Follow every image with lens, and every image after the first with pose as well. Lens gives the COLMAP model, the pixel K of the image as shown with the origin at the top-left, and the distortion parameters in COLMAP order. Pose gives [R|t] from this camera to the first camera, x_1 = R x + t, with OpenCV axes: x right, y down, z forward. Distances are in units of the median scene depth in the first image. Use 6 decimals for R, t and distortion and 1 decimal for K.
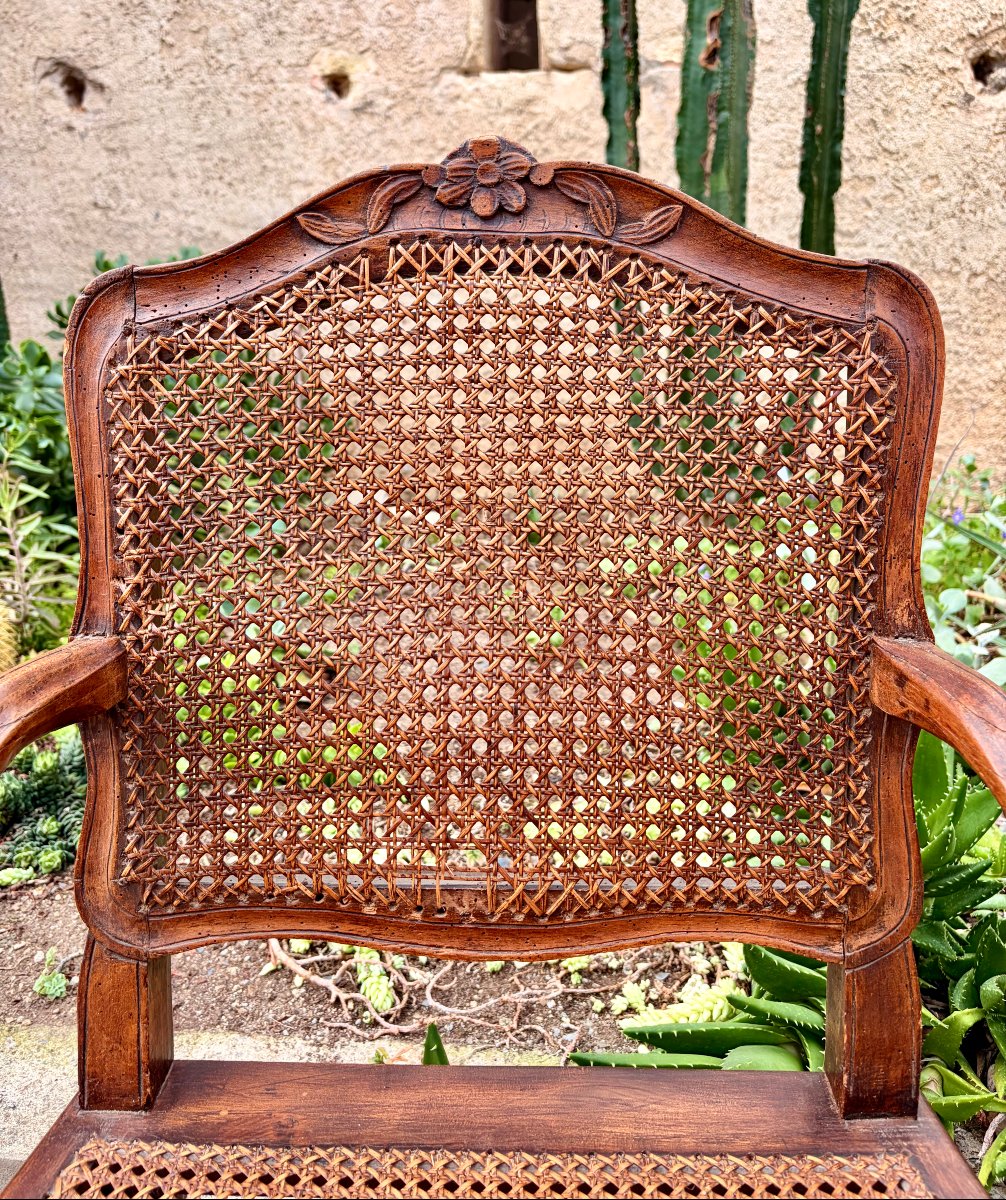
lens RADIAL K [[1008.2, 0, 505.9], [0, 1008.2, 532.0], [0, 0, 1]] dist [0.079526, -0.113739]
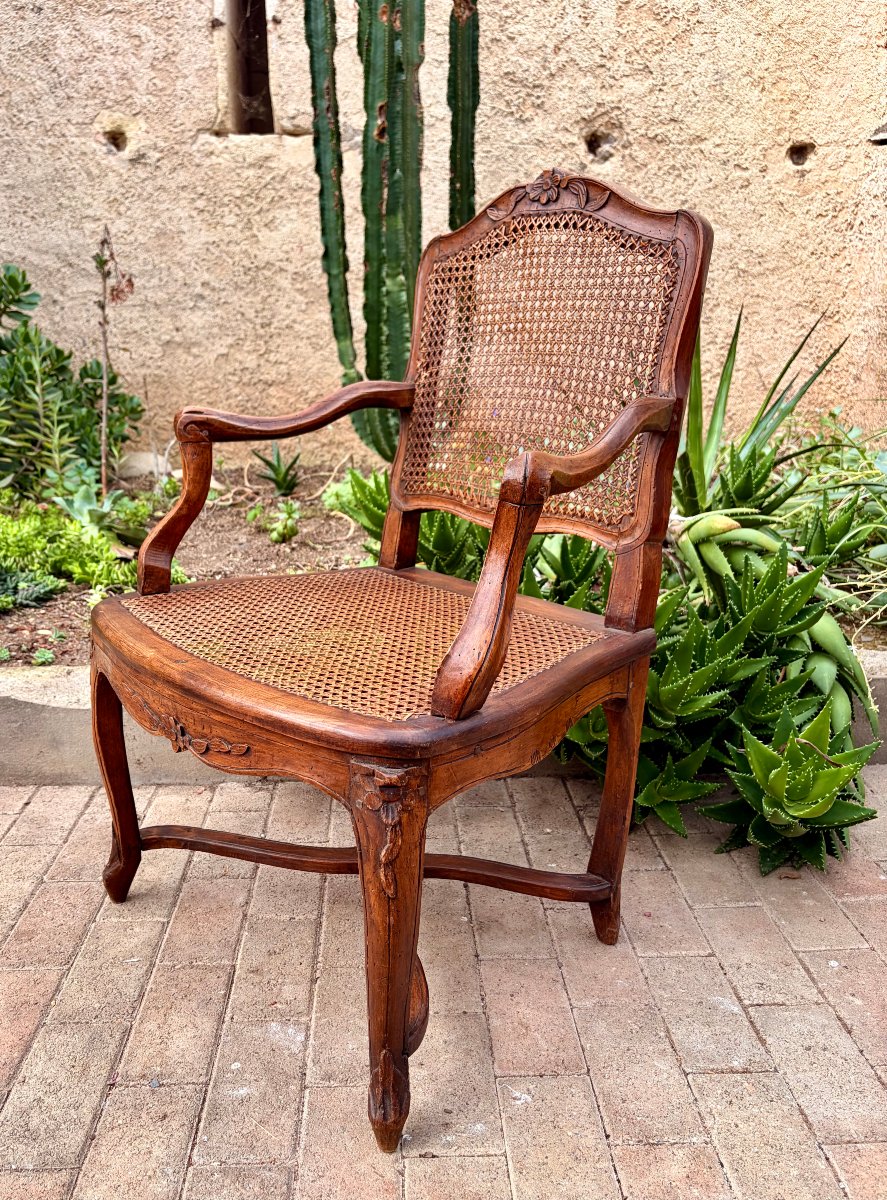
lens RADIAL K [[973.5, 0, 416.9], [0, 973.5, 652.9], [0, 0, 1]] dist [0.038679, -0.044936]
pose [[0.990809, -0.036319, 0.130302, 0.032186], [0.026723, 0.996851, 0.074653, 0.154044], [-0.132604, -0.070484, 0.988660, -0.395773]]
